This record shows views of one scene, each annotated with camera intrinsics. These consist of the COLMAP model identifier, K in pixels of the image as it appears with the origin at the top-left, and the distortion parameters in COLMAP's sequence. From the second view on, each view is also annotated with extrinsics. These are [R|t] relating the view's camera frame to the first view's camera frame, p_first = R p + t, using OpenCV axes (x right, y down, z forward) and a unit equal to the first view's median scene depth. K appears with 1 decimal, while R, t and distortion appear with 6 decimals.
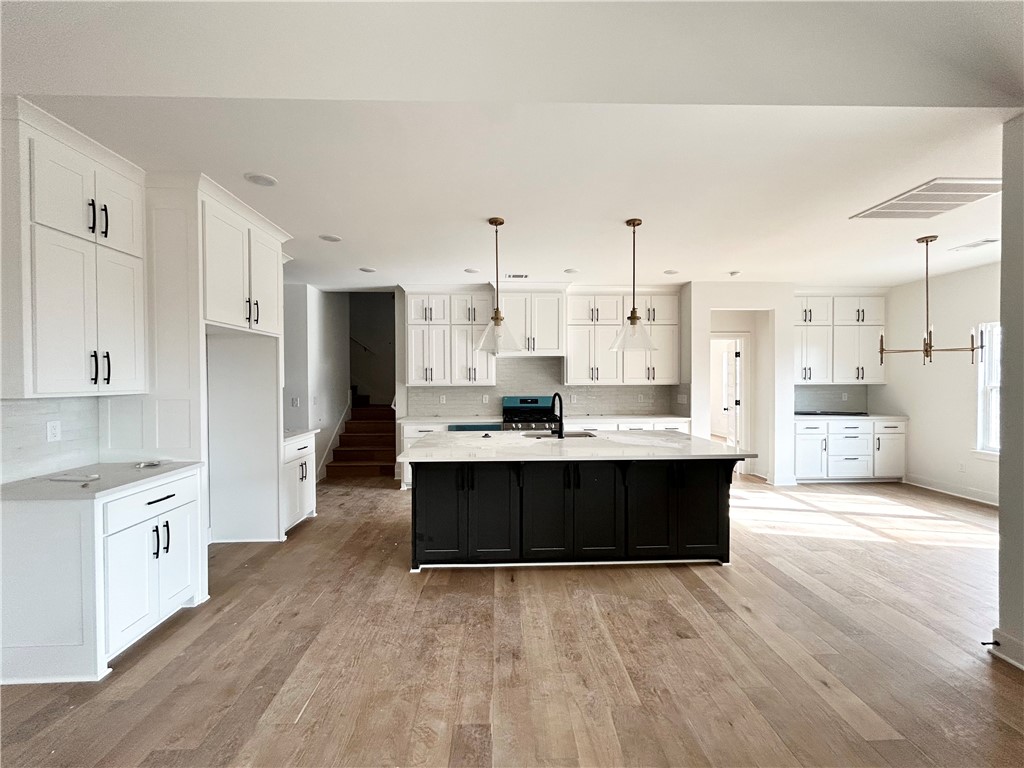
lens RADIAL K [[411.0, 0, 511.8], [0, 411.0, 385.0], [0, 0, 1]] dist [0.003307, -0.001068]
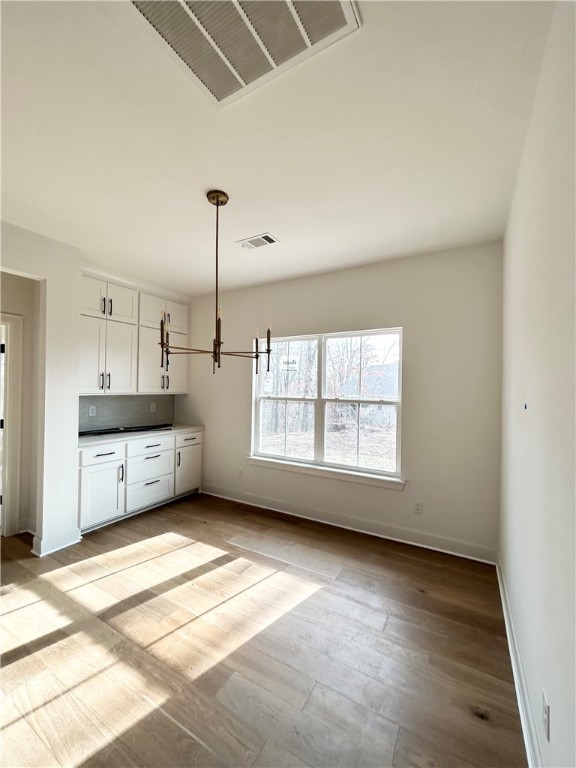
lens RADIAL K [[308.3, 0, 288.3], [0, 308.3, 383.6], [0, 0, 1]] dist [0.003307, -0.001068]
pose [[0.532259, 0.018803, 0.846373, 0.428226], [-0.004765, 0.999804, -0.019215, -0.014309], [-0.846568, 0.006194, 0.532244, 0.419390]]
